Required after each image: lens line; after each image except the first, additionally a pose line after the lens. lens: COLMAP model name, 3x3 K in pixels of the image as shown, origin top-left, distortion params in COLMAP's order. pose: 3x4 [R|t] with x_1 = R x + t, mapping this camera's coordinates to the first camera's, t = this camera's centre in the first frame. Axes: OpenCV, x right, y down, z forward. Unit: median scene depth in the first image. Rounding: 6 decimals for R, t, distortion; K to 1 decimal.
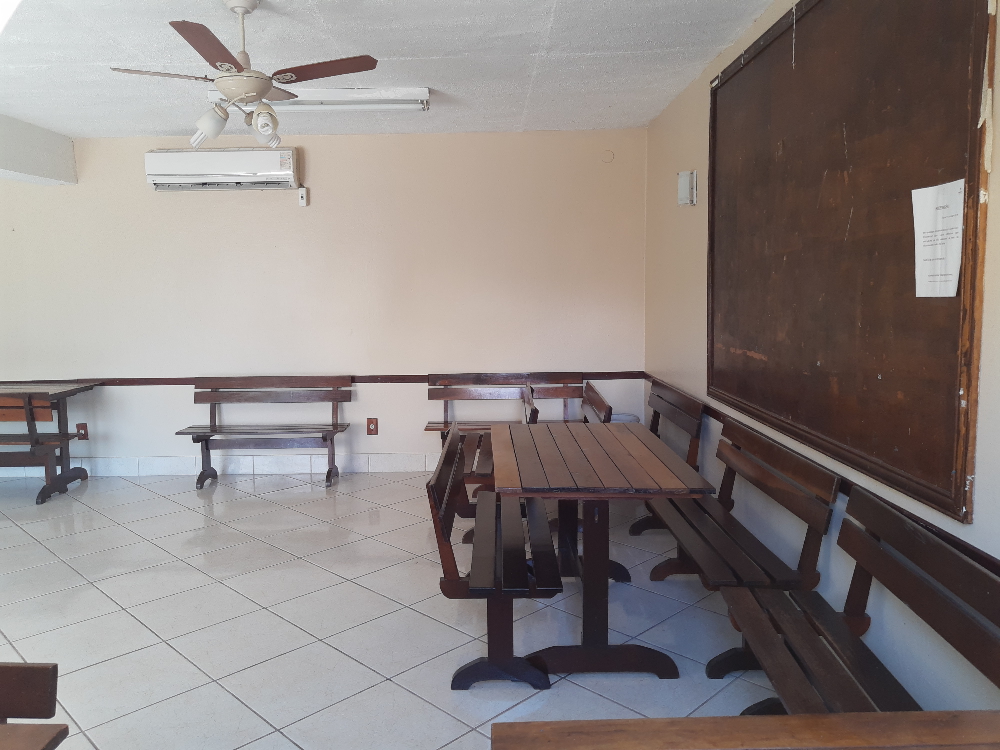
lens RADIAL K [[758.3, 0, 500.9], [0, 758.3, 375.9], [0, 0, 1]] dist [0.019831, -0.045077]
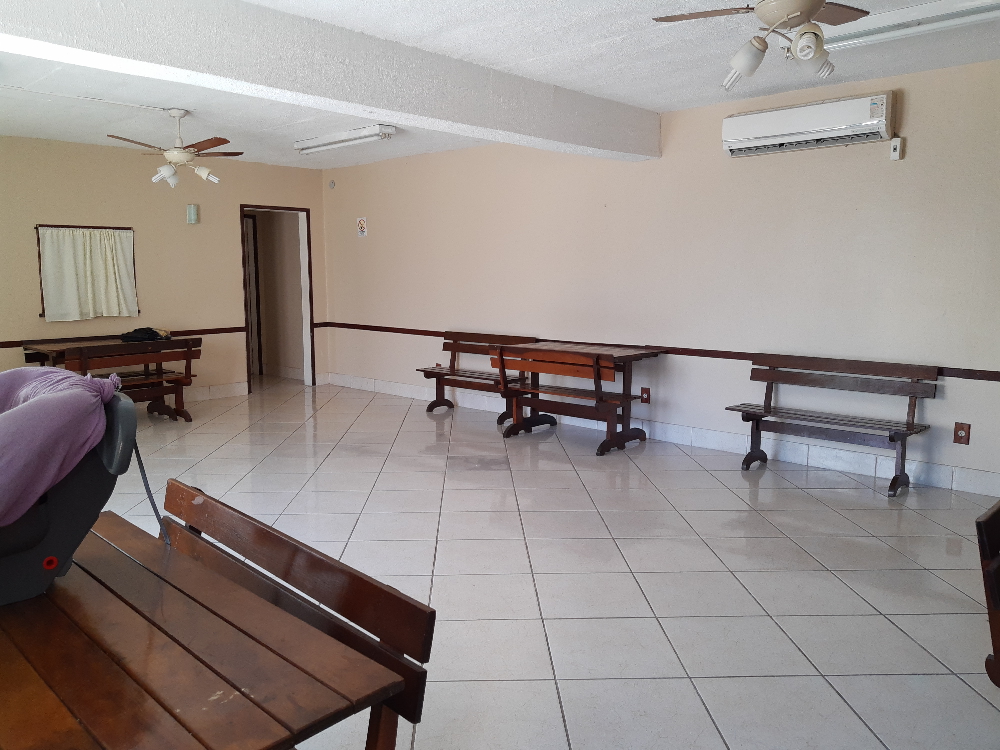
lens RADIAL K [[758.3, 0, 498.2], [0, 758.3, 371.7], [0, 0, 1]] dist [0.019831, -0.045077]
pose [[0.710226, 0.097150, -0.697238, 0.035675], [-0.086691, 0.994963, 0.050328, 0.005123], [0.698616, 0.024700, 0.715071, 0.100190]]
